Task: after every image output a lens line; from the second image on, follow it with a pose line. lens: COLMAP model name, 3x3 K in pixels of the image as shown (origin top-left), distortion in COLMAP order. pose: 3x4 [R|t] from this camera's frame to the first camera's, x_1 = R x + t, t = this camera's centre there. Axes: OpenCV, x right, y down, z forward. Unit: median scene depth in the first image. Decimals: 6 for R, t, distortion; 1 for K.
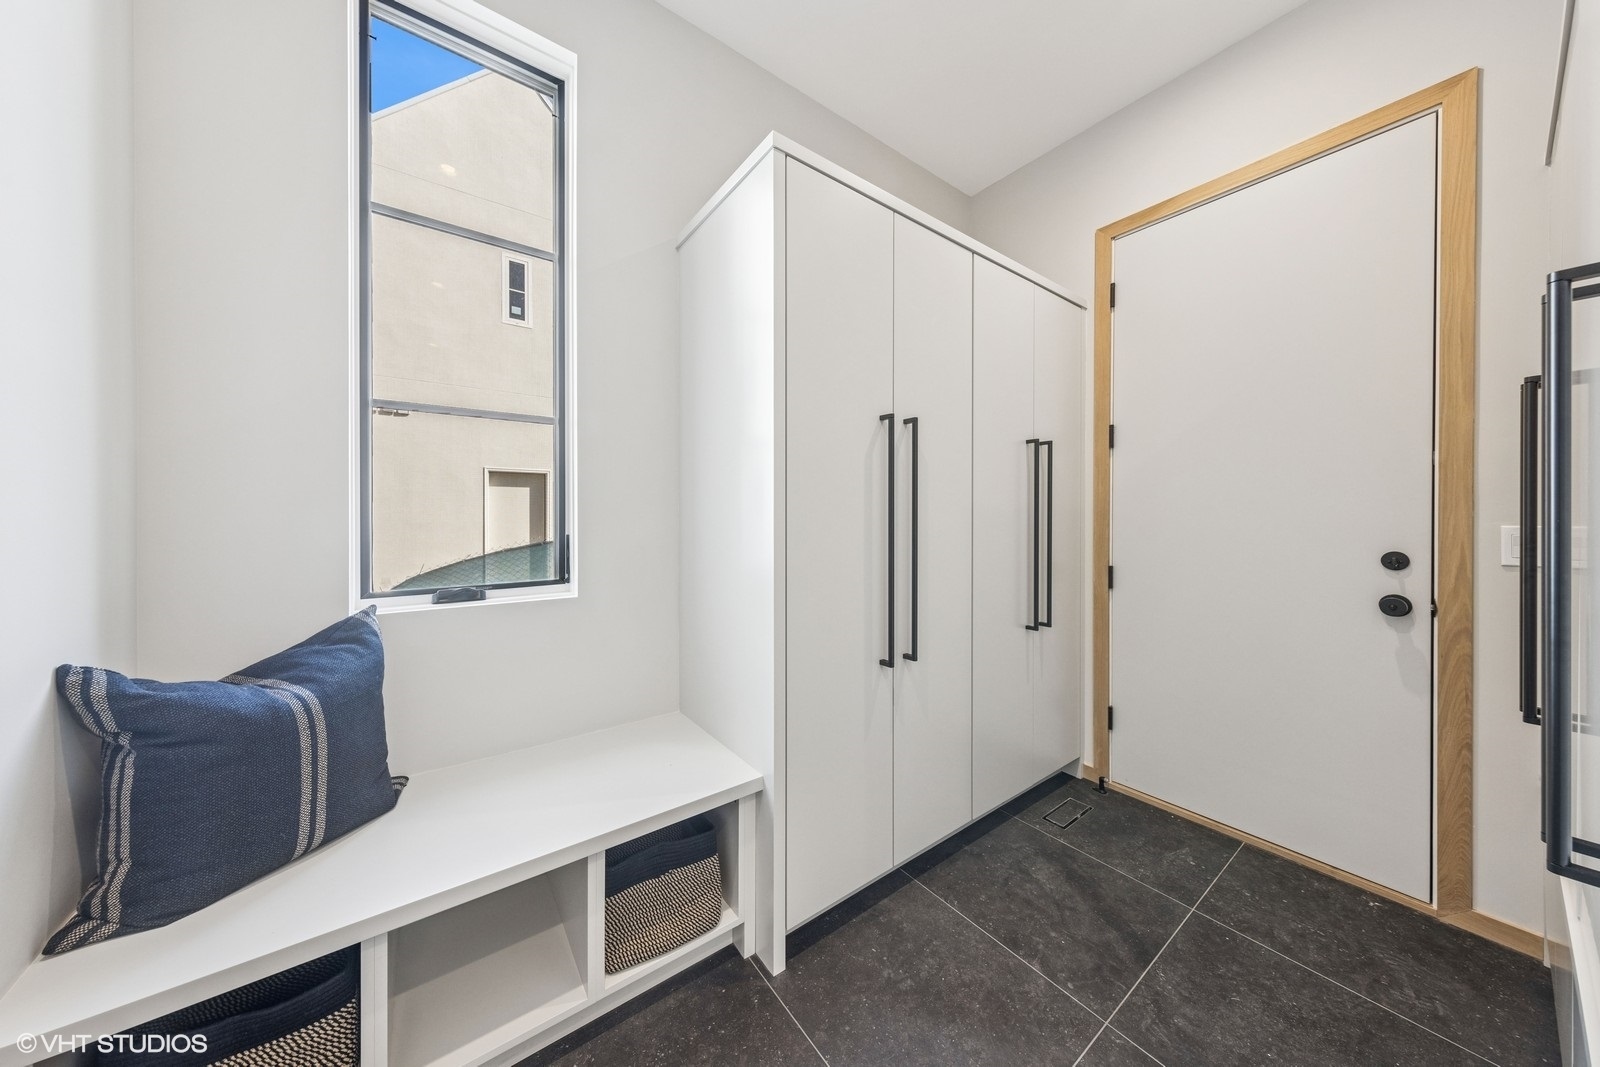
lens RADIAL K [[515.7, 0, 803.2], [0, 515.7, 530.6], [0, 0, 1]] dist [0.014001, 0.000022]
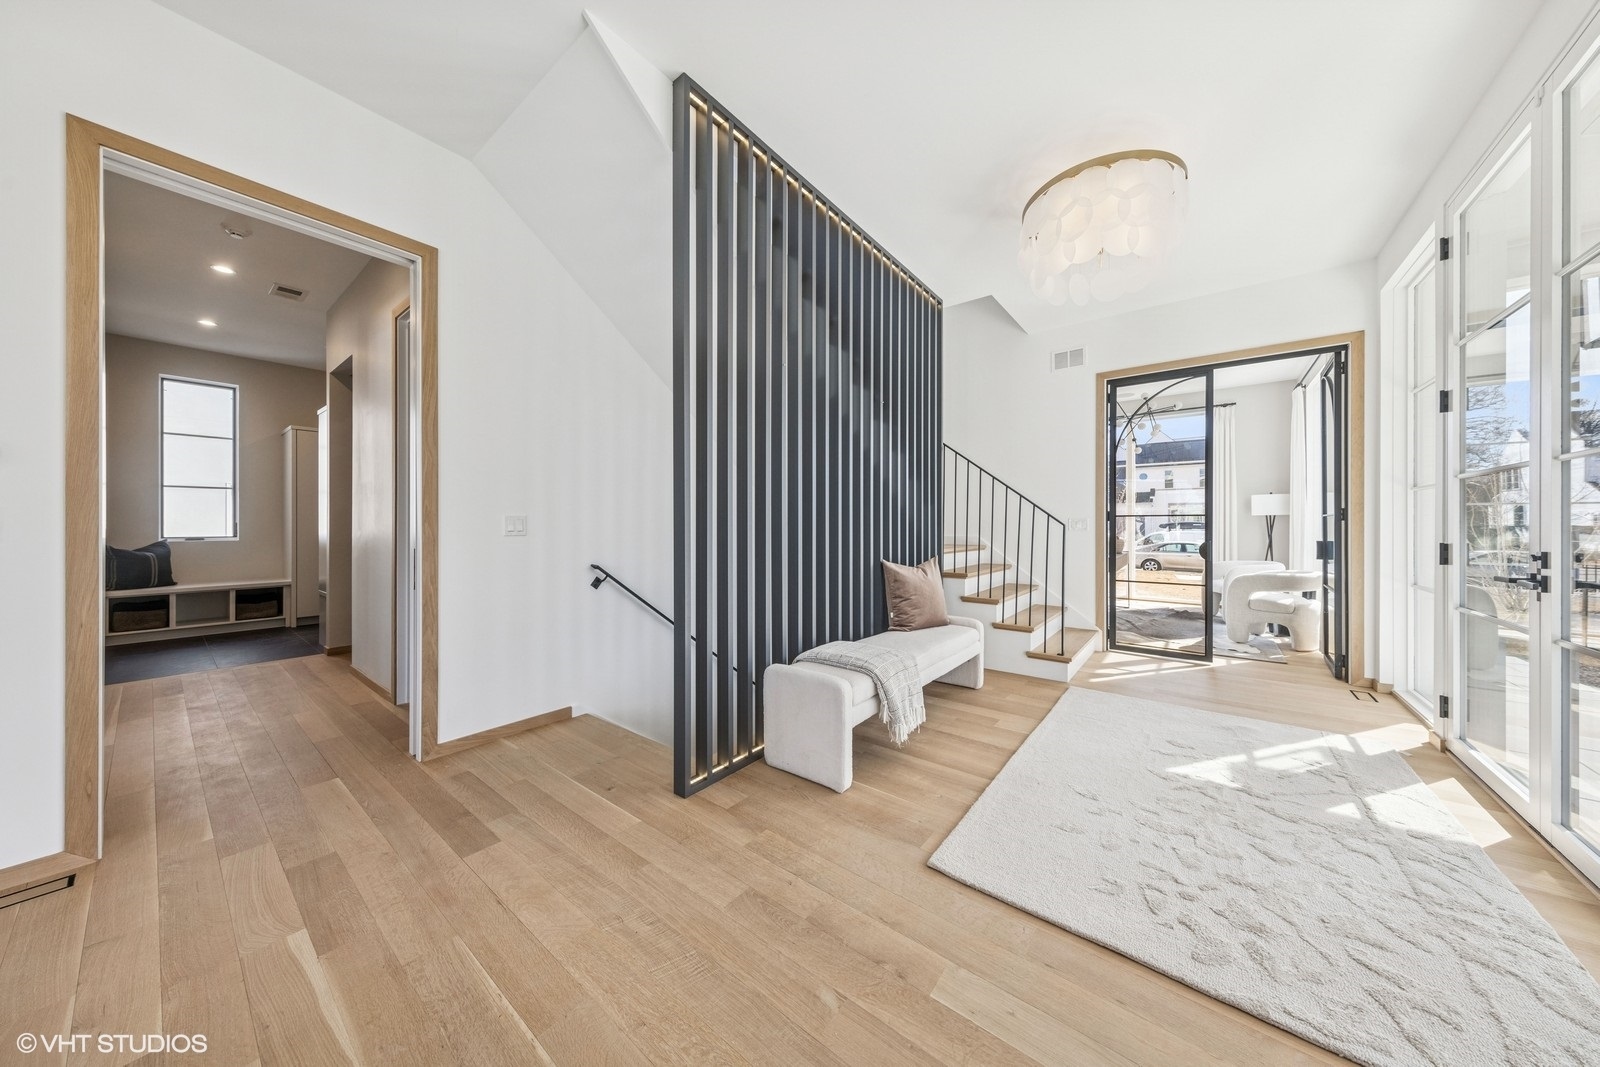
lens RADIAL K [[515.7, 0, 810.7], [0, 515.7, 524.2], [0, 0, 1]] dist [0.014001, 0.000022]
pose [[0.964541, -0.000722, 0.263930, 3.512174], [0.001694, 0.999993, -0.003456, 0.048822], [-0.263926, 0.003780, 0.964536, -5.116394]]
